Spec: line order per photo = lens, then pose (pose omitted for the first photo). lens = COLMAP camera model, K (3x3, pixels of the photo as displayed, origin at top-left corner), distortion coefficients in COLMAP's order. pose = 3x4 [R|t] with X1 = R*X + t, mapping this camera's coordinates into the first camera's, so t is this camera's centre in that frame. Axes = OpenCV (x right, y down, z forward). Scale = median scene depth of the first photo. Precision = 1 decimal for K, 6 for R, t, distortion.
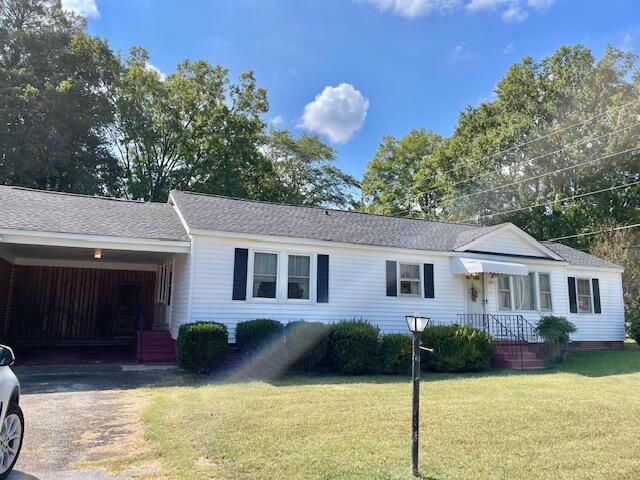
lens RADIAL K [[482.2, 0, 320.6], [0, 482.2, 240.1], [0, 0, 1]] dist [0.045743, -0.002528]
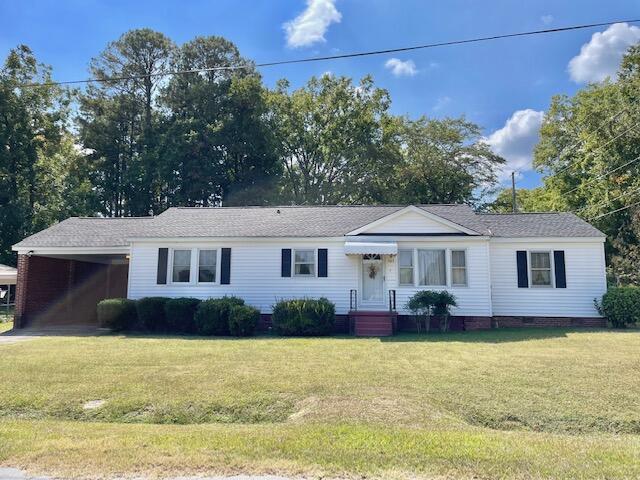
lens RADIAL K [[482.2, 0, 321.2], [0, 482.2, 238.9], [0, 0, 1]] dist [0.045743, -0.002528]
pose [[0.875765, -0.074759, -0.476913, 0.791007], [0.084687, 0.996407, -0.000681, 0.026568], [0.475251, -0.039791, 0.878950, -0.026414]]
